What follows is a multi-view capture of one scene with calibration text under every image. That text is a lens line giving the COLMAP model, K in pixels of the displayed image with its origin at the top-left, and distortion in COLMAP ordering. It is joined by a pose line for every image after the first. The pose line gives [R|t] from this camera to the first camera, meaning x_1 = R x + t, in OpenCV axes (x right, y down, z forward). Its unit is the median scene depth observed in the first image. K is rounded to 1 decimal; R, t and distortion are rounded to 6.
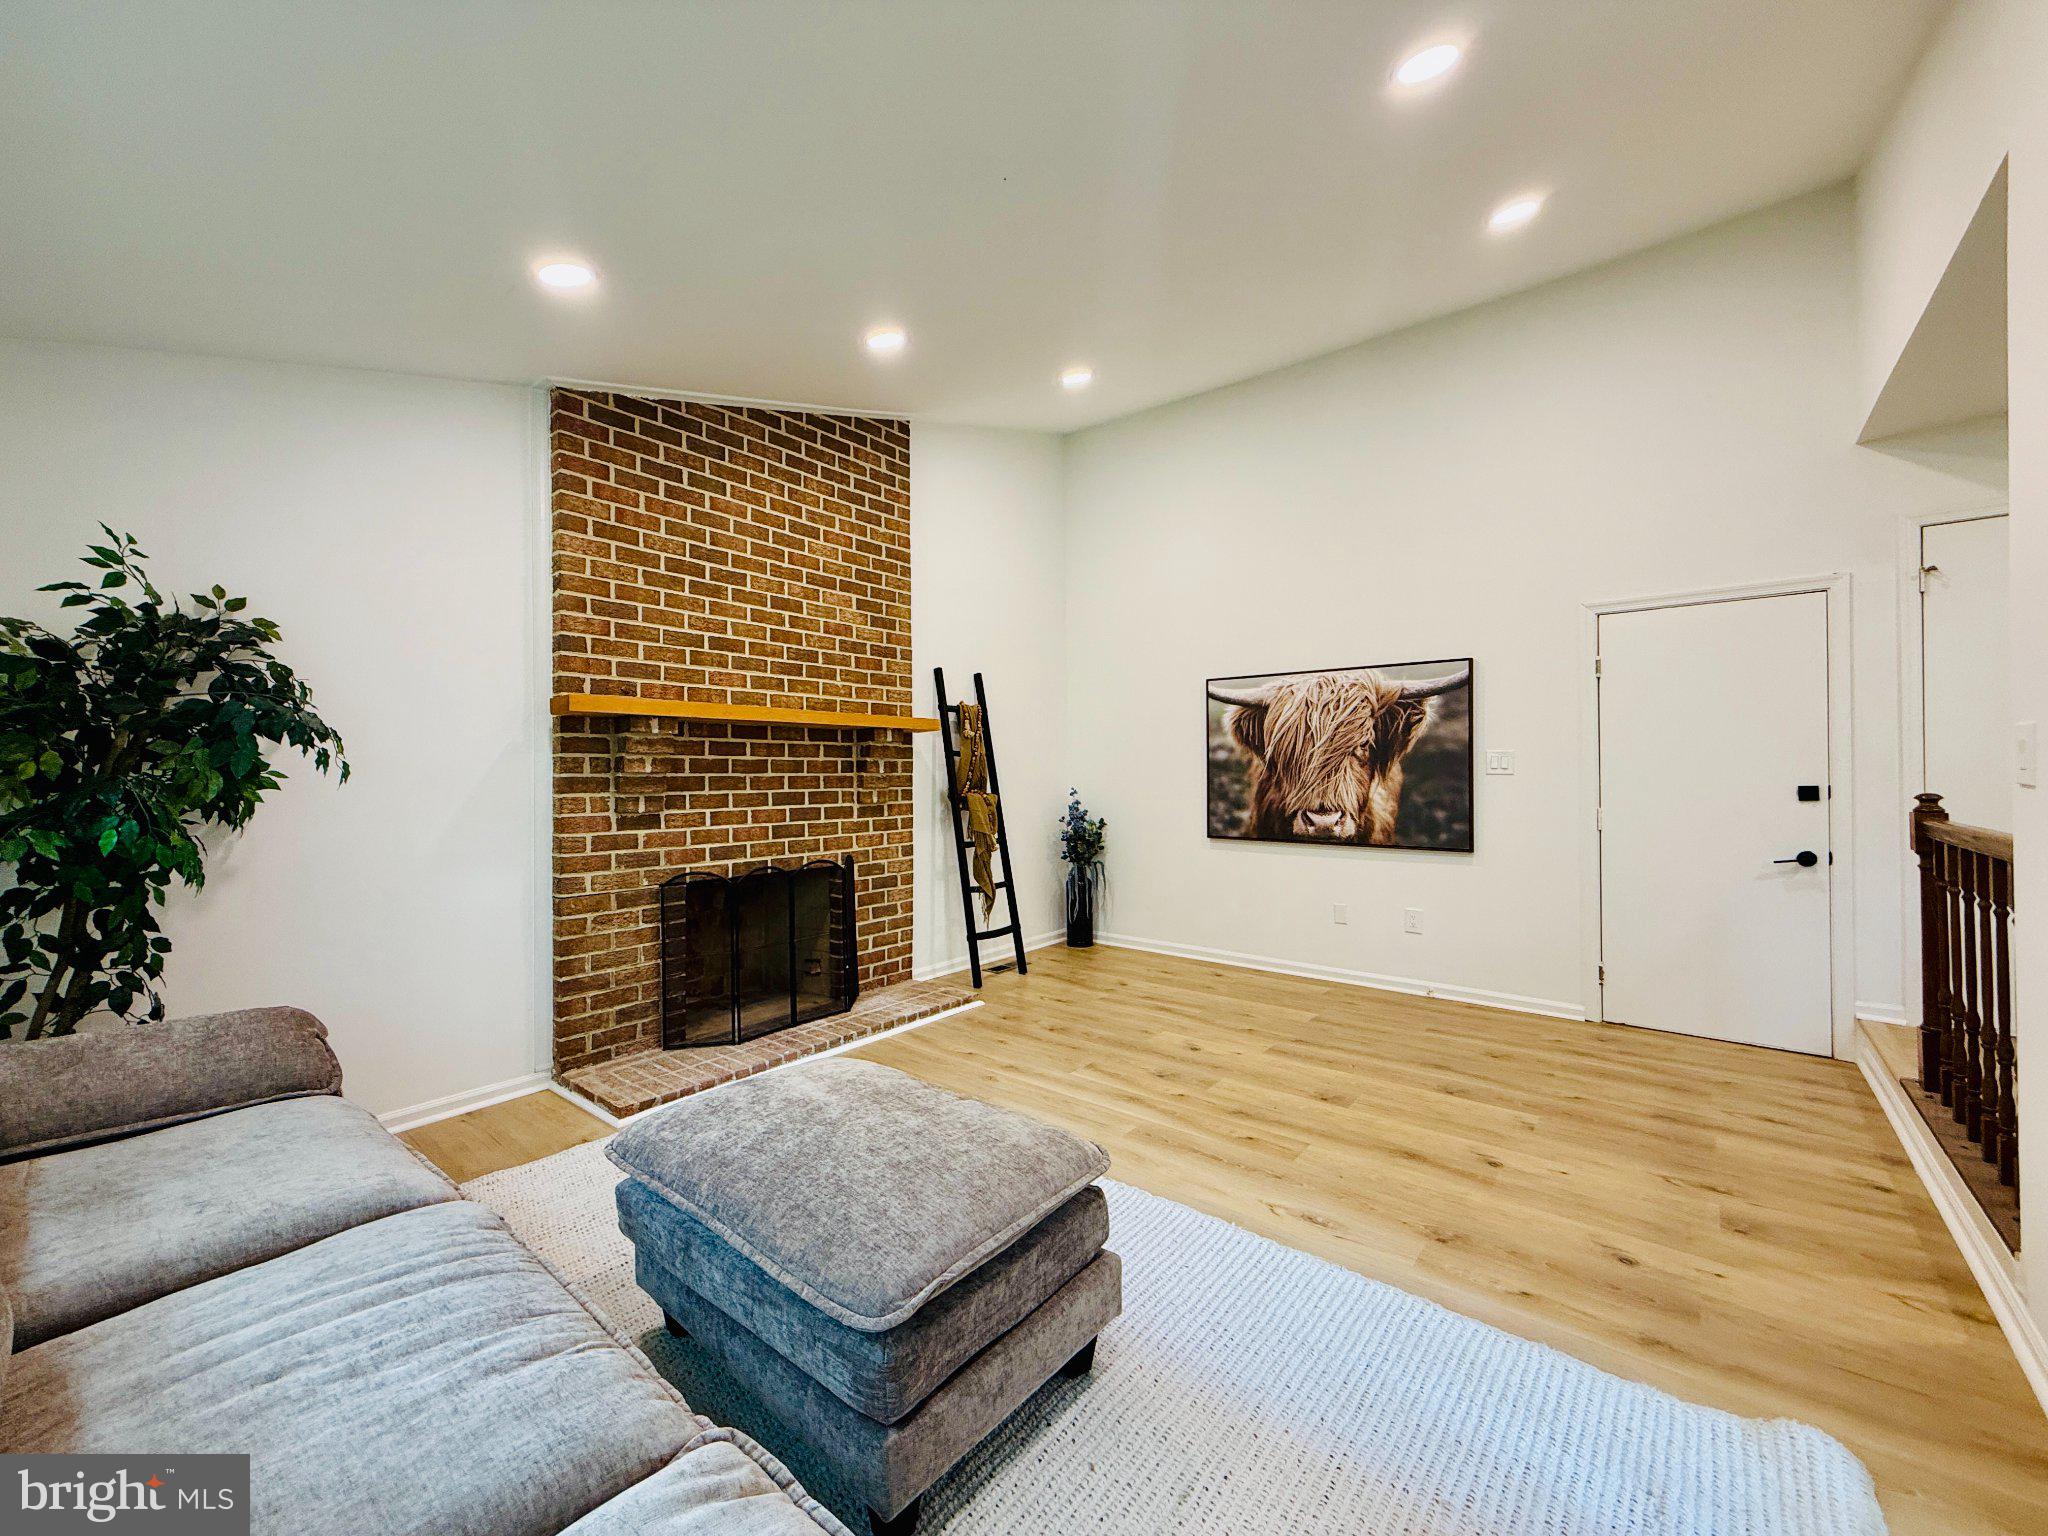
lens RADIAL K [[816.2, 0, 1022.2], [0, 816.2, 767.7], [0, 0, 1]] dist [0.000876, -0.000030]
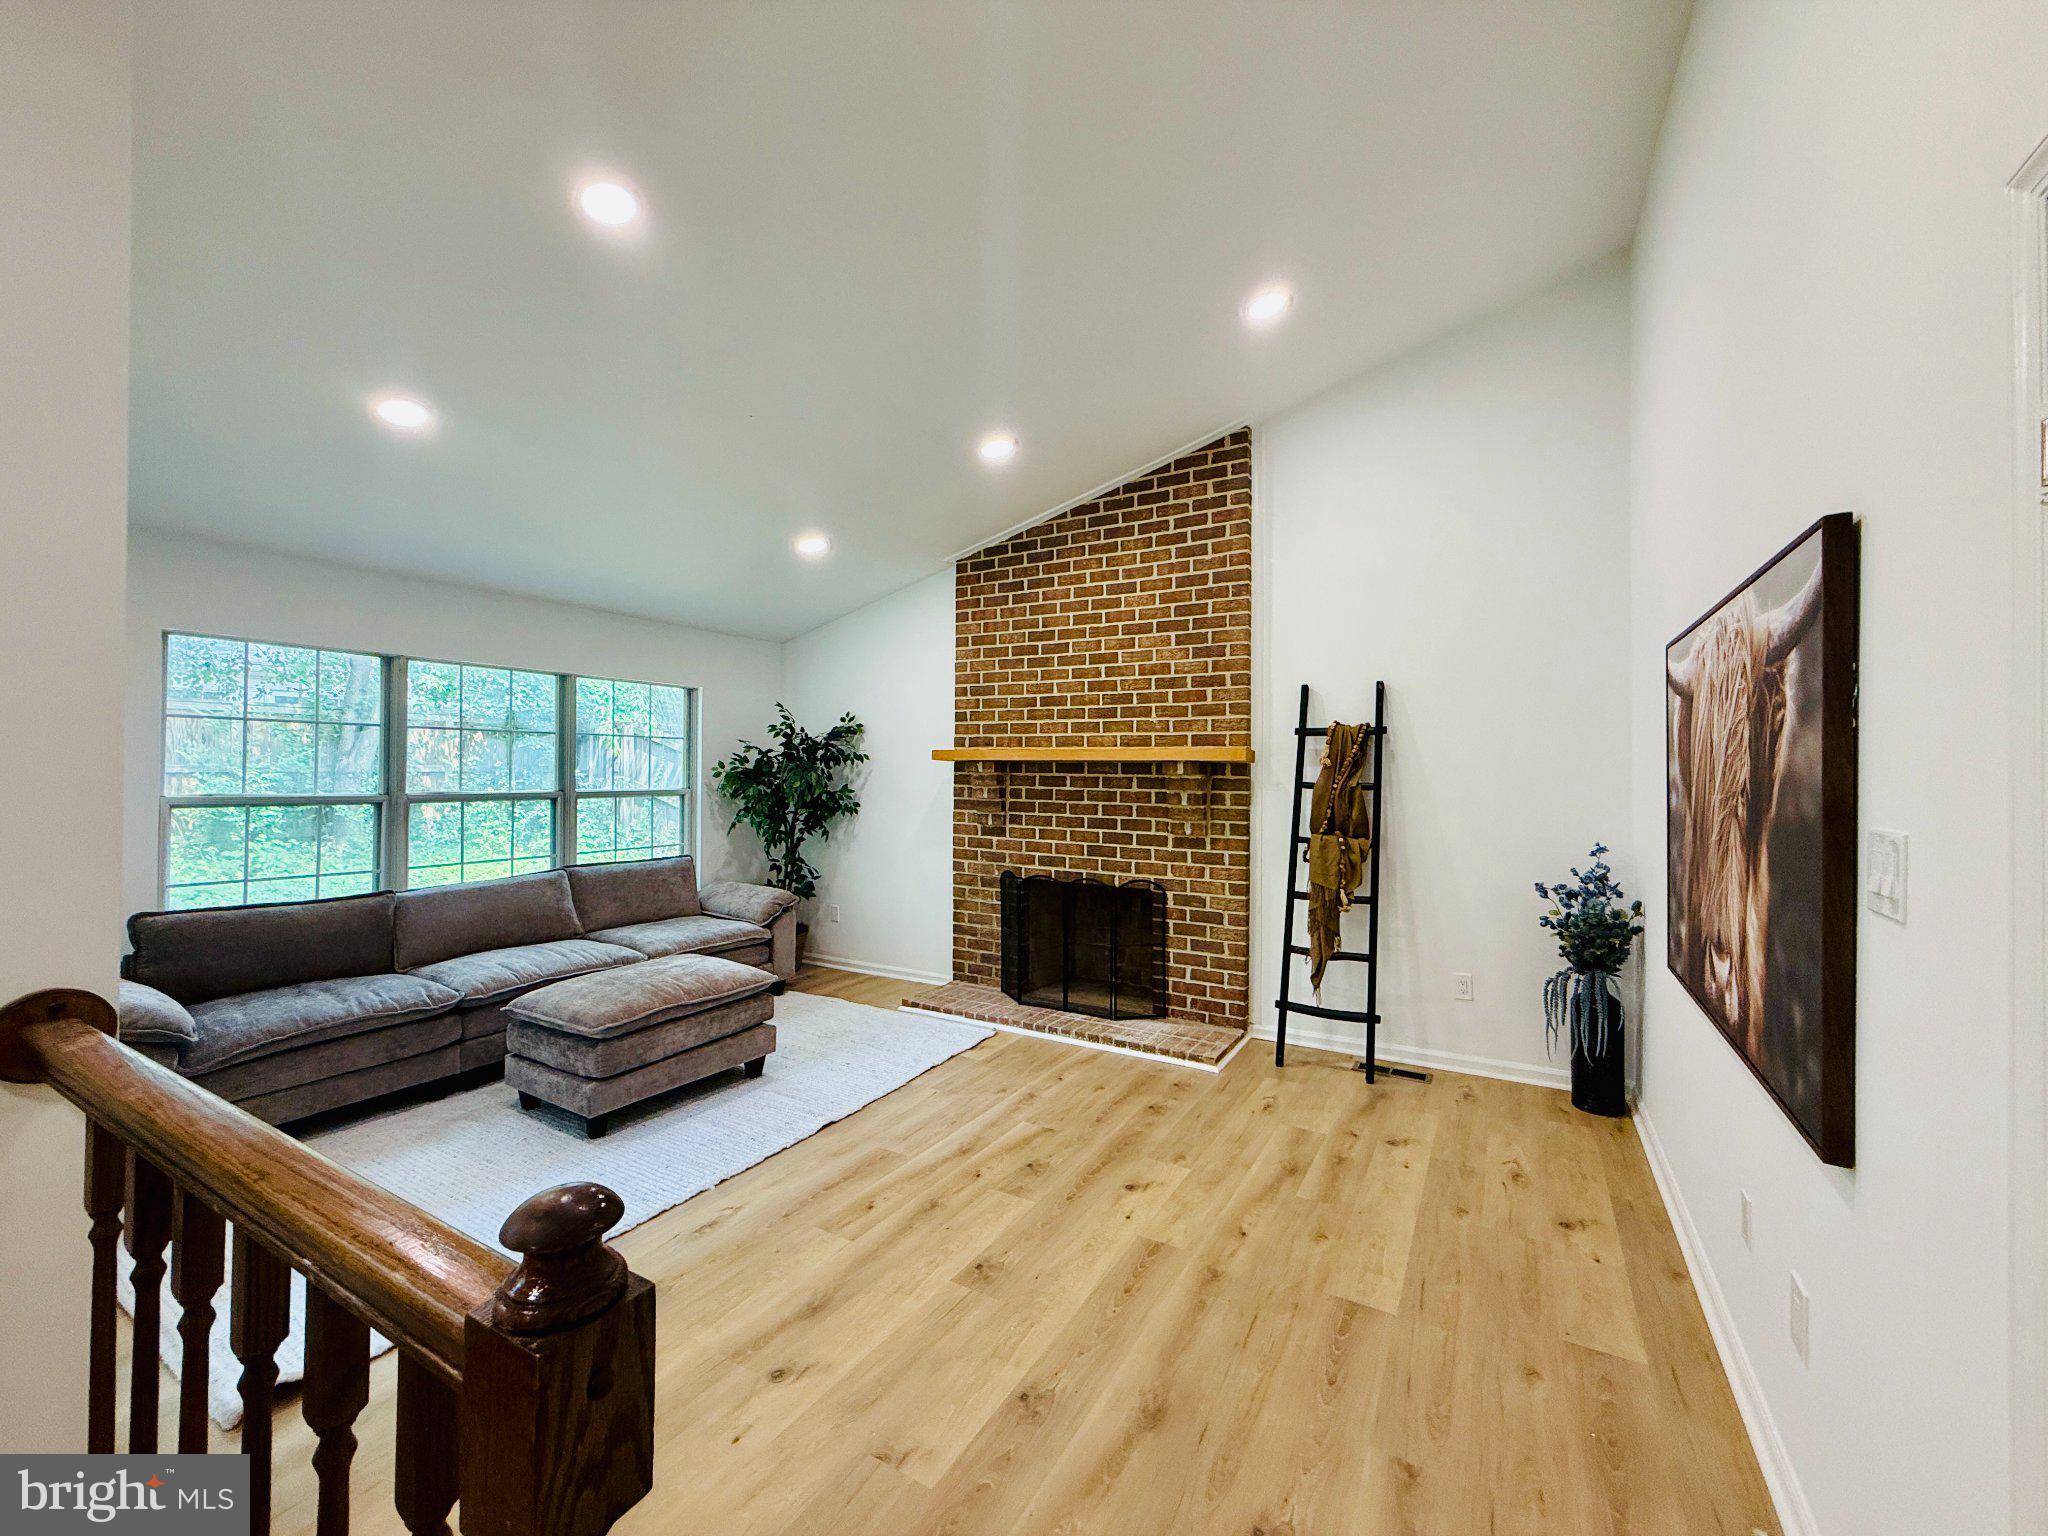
lens RADIAL K [[816.2, 0, 1016.0], [0, 816.2, 768.2], [0, 0, 1]] dist [0.000876, -0.000030]
pose [[0.148792, 0.002823, -0.988864, 0.892852], [-0.005237, 0.999984, 0.002067, -0.045376], [0.988855, 0.004871, 0.148804, 0.732634]]
